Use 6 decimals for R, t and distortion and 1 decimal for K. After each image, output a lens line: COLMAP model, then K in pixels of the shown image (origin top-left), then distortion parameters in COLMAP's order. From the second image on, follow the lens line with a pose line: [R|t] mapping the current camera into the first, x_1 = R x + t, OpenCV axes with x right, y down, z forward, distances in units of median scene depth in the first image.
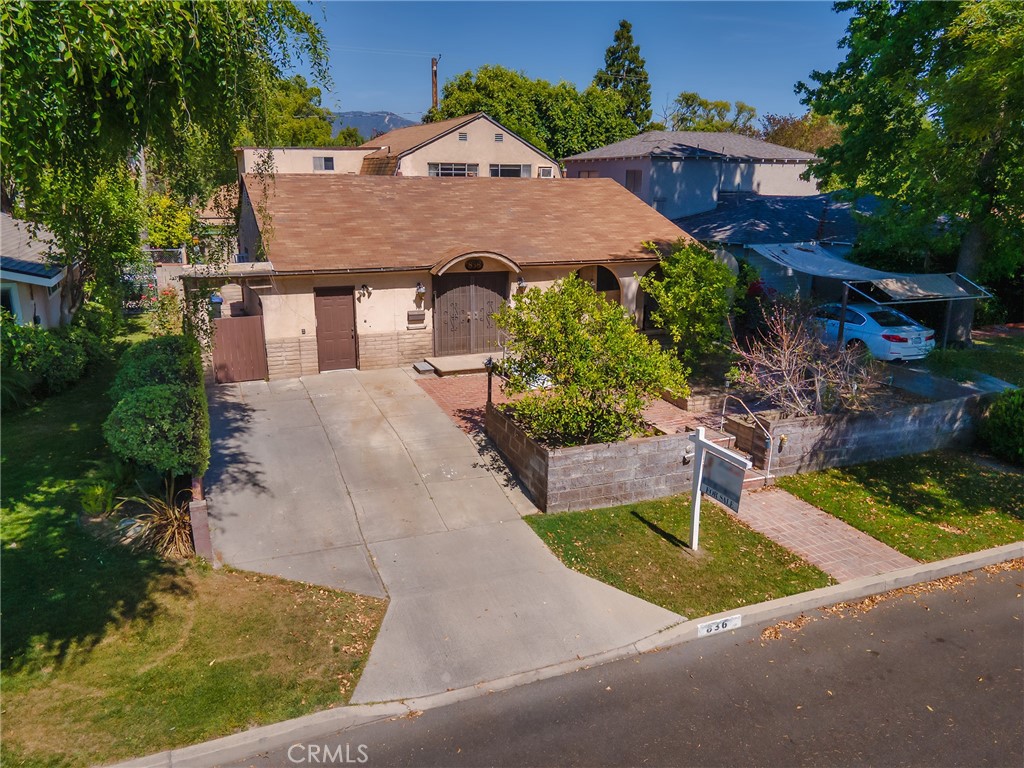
lens RADIAL K [[743.3, 0, 510.5], [0, 743.3, 378.2], [0, 0, 1]] dist [0.036959, 0.020063]
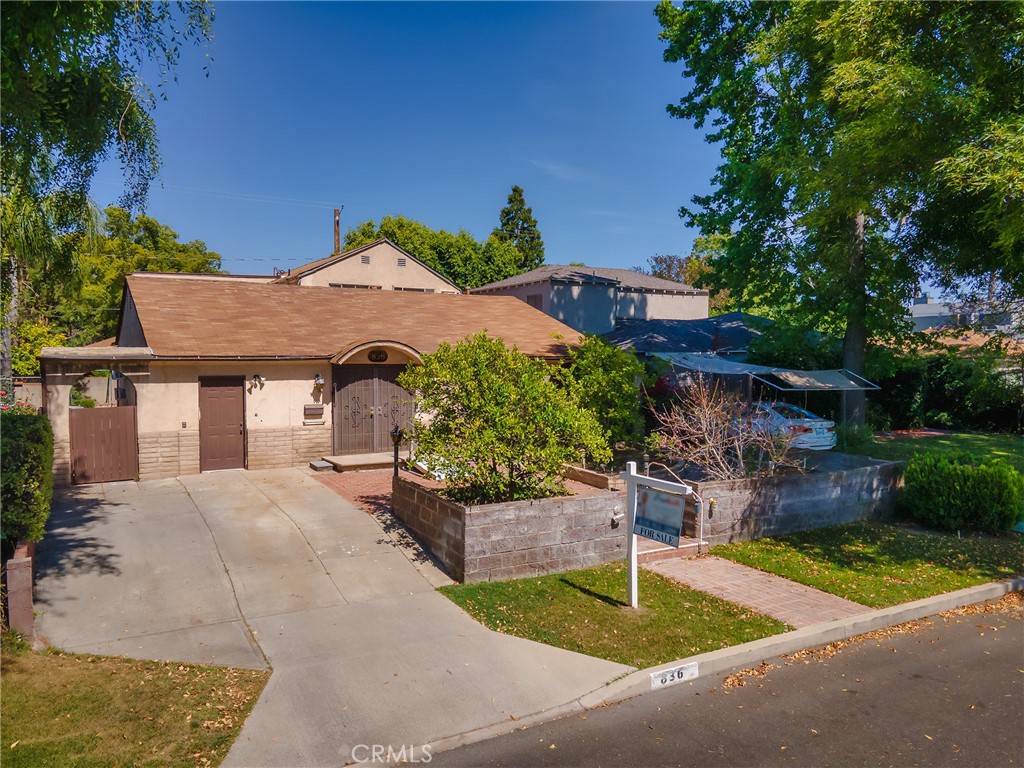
lens RADIAL K [[743.3, 0, 509.1], [0, 743.3, 376.6], [0, 0, 1]] dist [0.036959, 0.020063]
pose [[0.991492, -0.012752, 0.129538, -0.008206], [0.041831, 0.973614, -0.224334, 0.129783], [-0.123259, 0.227844, 0.965864, 0.091230]]
